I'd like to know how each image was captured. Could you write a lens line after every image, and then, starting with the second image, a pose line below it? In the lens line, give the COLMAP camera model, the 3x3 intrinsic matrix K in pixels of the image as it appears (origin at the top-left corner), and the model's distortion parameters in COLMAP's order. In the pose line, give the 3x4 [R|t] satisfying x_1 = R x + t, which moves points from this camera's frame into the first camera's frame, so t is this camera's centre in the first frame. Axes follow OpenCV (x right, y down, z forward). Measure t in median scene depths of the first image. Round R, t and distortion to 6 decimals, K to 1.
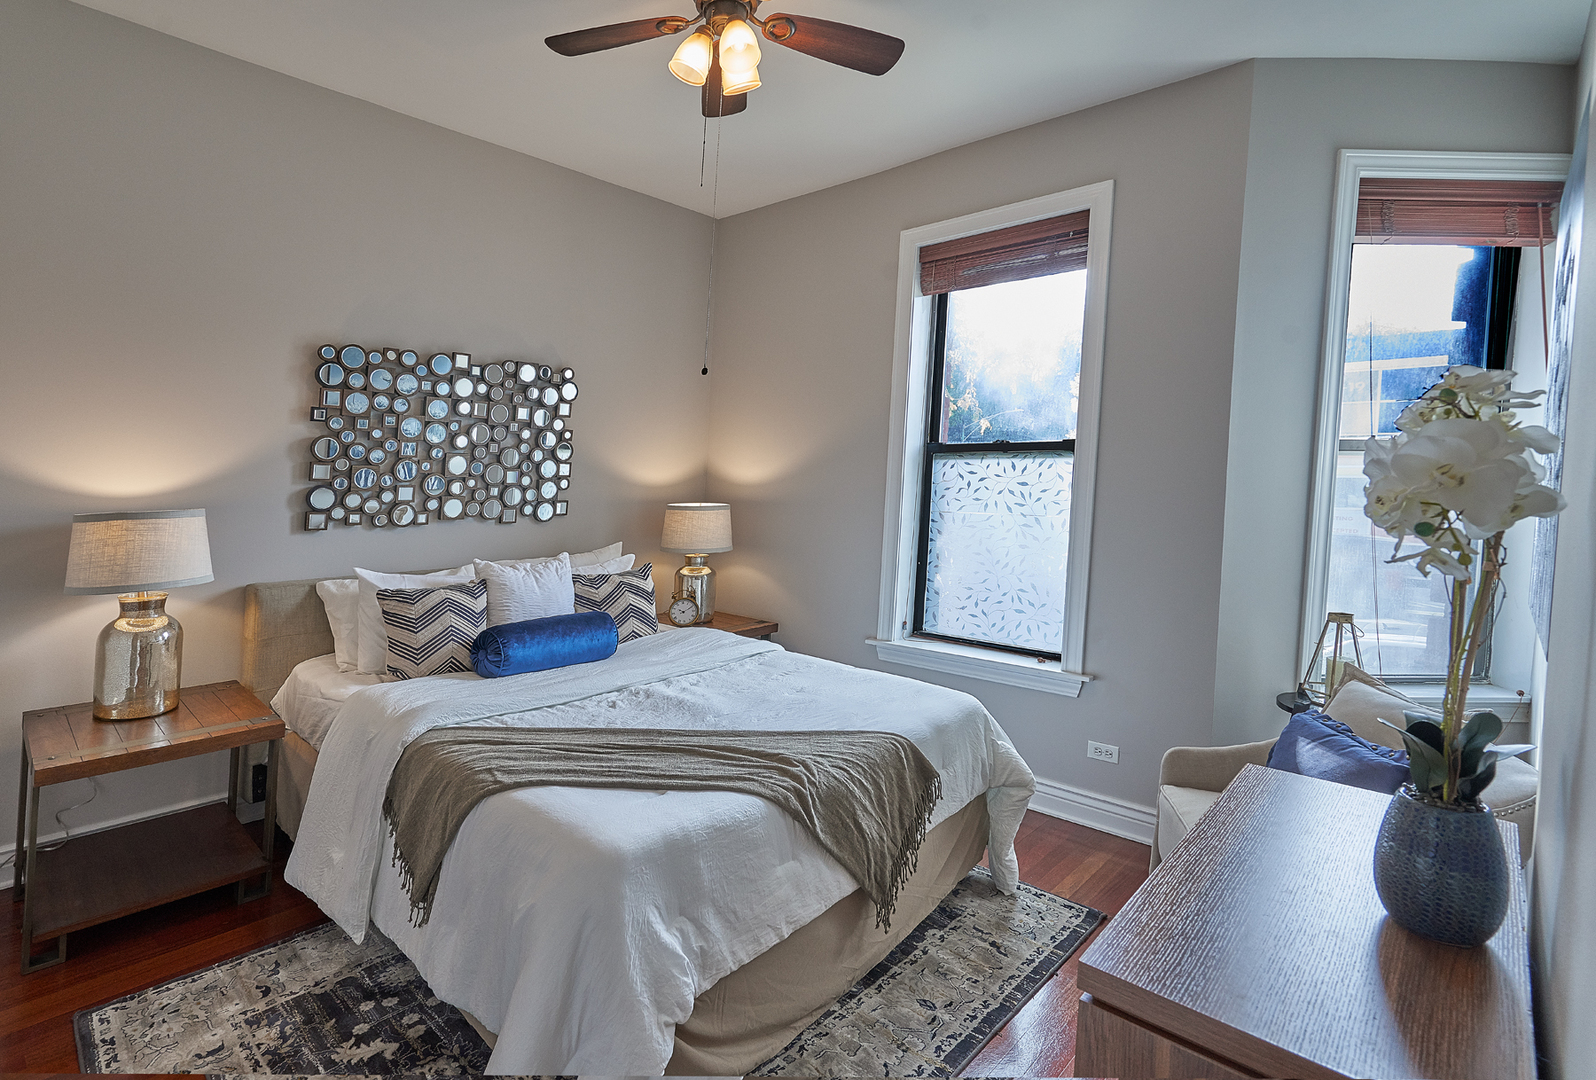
lens RADIAL K [[772.3, 0, 790.4], [0, 772.3, 468.6], [0, 0, 1]] dist [-0.009233, -0.000117]
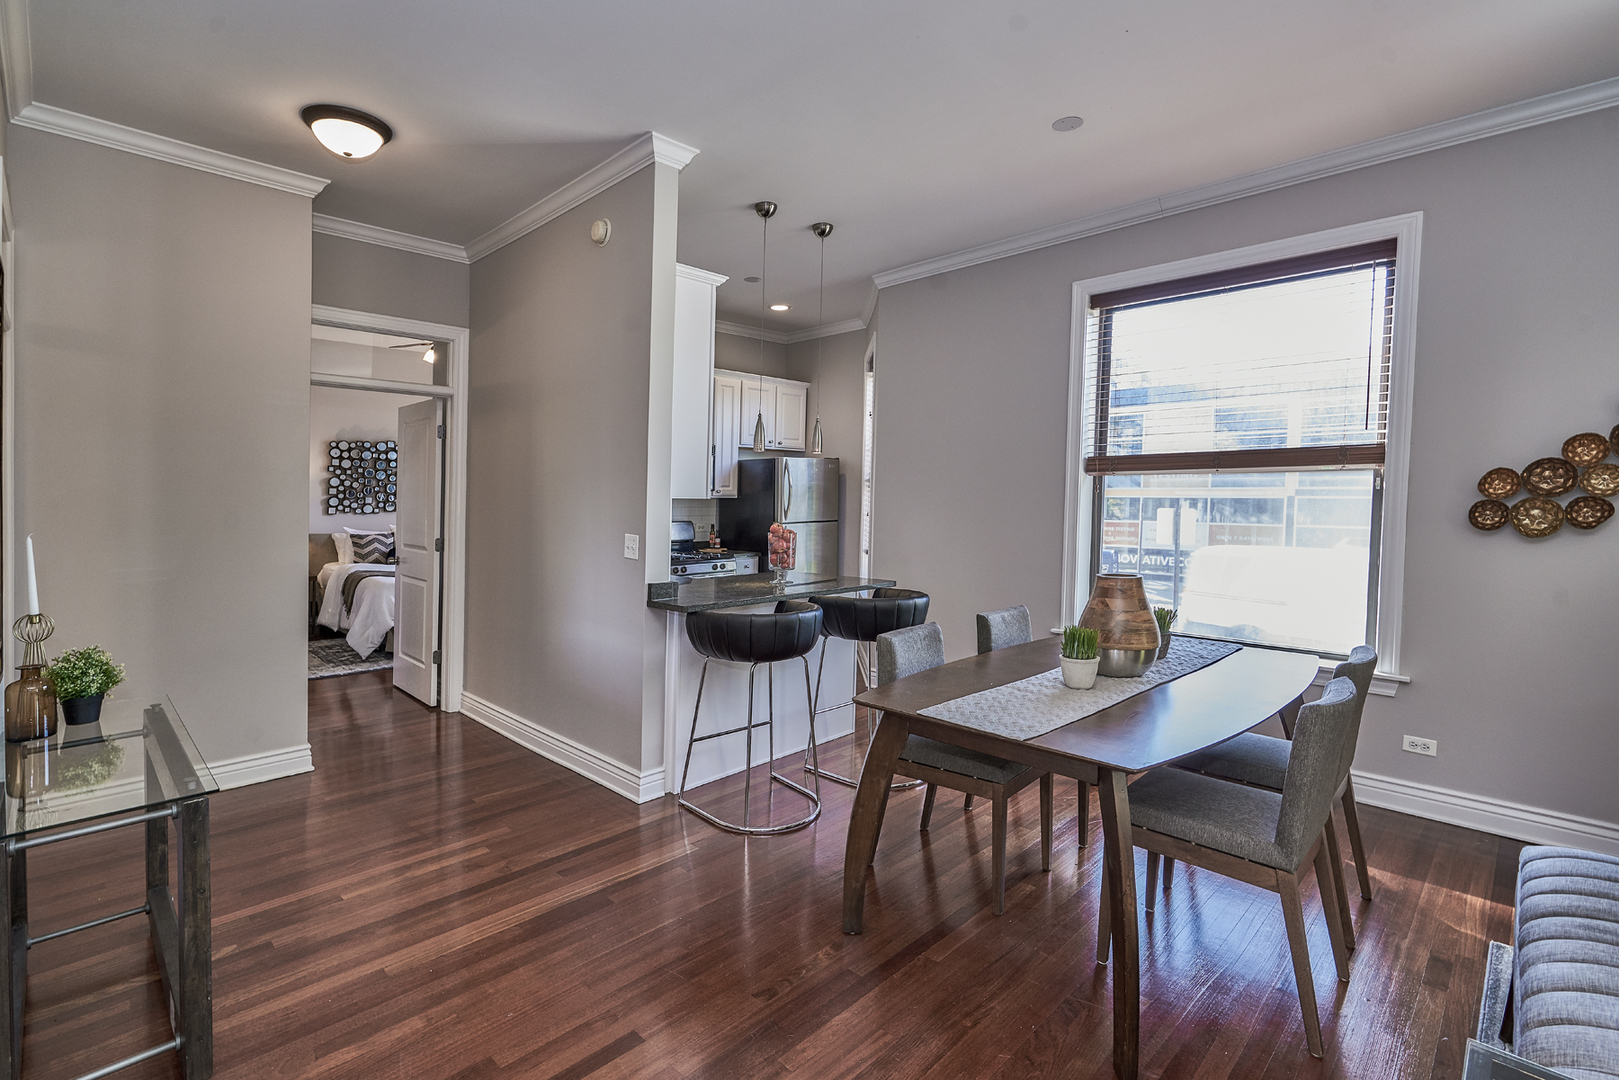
lens RADIAL K [[753.4, 0, 792.3], [0, 753.4, 539.0], [0, 0, 1]] dist [-0.002191, 0.000187]
pose [[0.996824, 0.001860, -0.079610, 1.075553], [0.002698, 0.998364, 0.057106, 0.023636], [0.079586, -0.057139, 0.995189, -1.330709]]
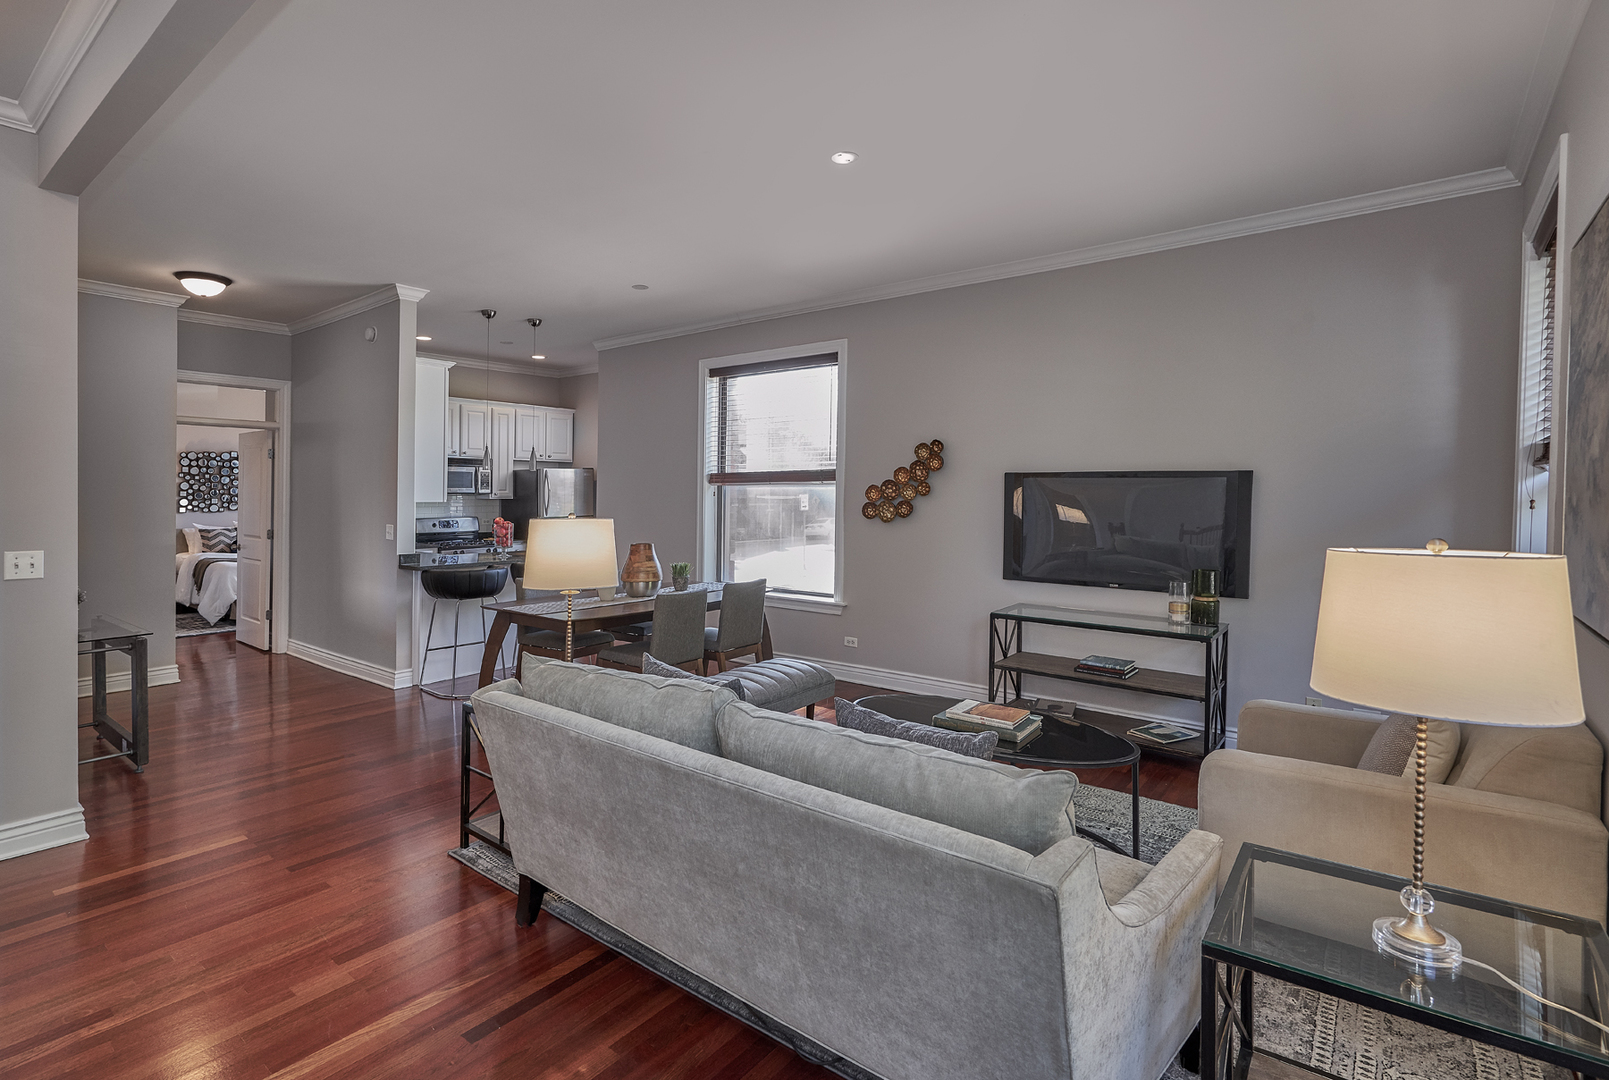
lens RADIAL K [[778.6, 0, 751.6], [0, 778.6, 536.2], [0, 0, 1]] dist [-0.009233, -0.000117]
pose [[0.999855, -0.004649, 0.016408, 1.558523], [0.003716, 0.998401, 0.056413, 0.007829], [-0.016644, -0.056344, 0.998273, -2.068040]]
